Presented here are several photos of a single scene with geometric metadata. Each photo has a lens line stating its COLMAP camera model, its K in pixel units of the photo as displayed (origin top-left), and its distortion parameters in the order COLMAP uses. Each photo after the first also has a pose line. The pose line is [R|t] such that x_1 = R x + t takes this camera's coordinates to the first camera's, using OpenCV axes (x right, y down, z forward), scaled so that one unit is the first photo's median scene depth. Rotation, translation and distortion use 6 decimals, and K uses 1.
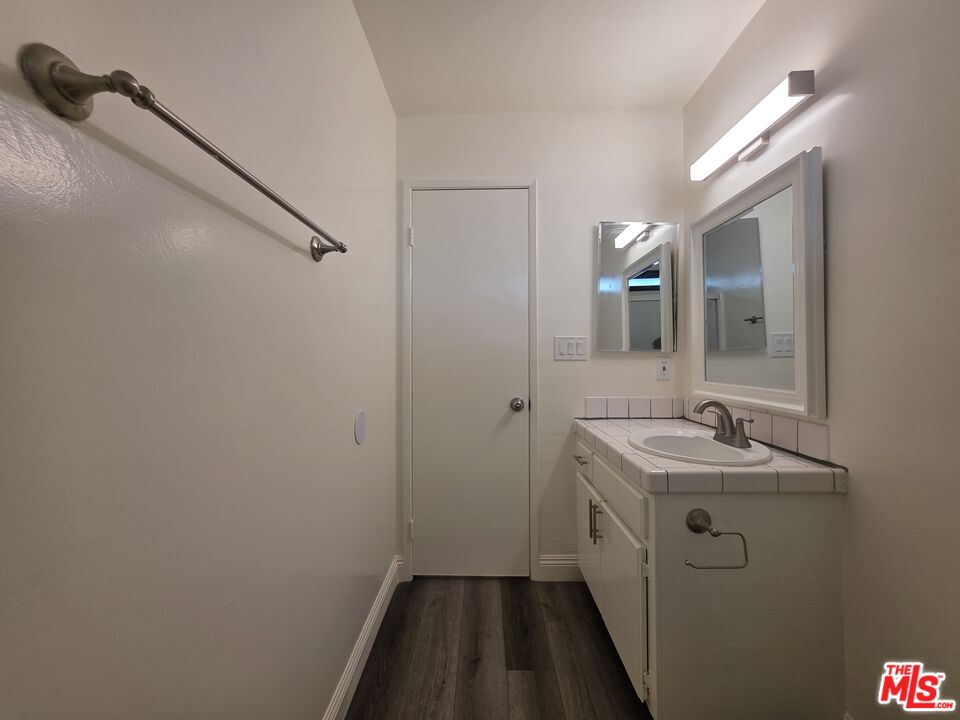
lens RADIAL K [[382.3, 0, 477.6], [0, 382.3, 357.1], [0, 0, 1]] dist [0.001609, -0.000499]
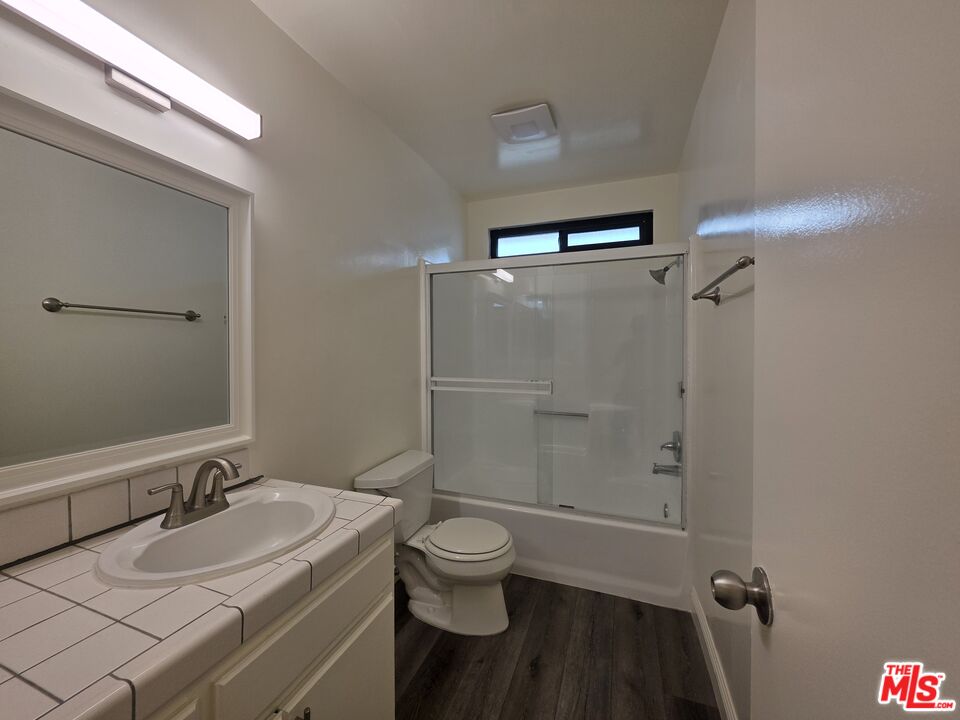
lens RADIAL K [[382.3, 0, 477.6], [0, 382.3, 357.1], [0, 0, 1]] dist [0.001609, -0.000499]
pose [[-0.939470, 0.002318, 0.342624, -0.074573], [0.009745, 0.999753, 0.019957, -0.078396], [-0.342494, 0.022088, -0.939260, 1.439825]]
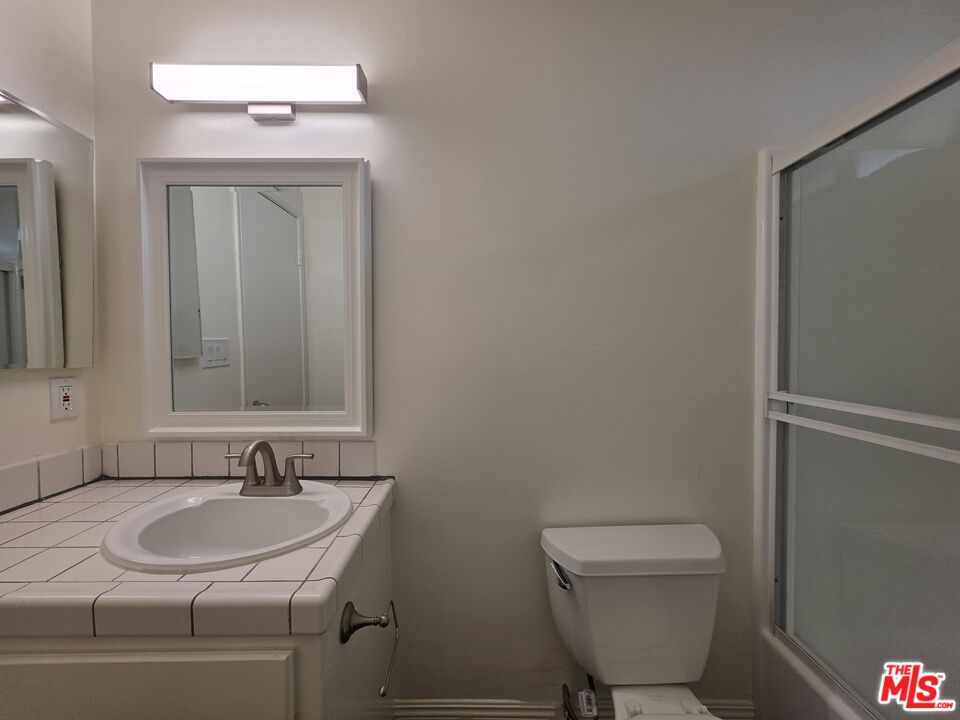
lens RADIAL K [[382.3, 0, 477.6], [0, 382.3, 357.1], [0, 0, 1]] dist [0.001609, -0.000499]
pose [[-0.025481, -0.018144, 0.999511, -0.089076], [0.003432, 0.999828, 0.018237, -0.049763], [-0.999669, 0.003895, -0.025415, 0.597290]]
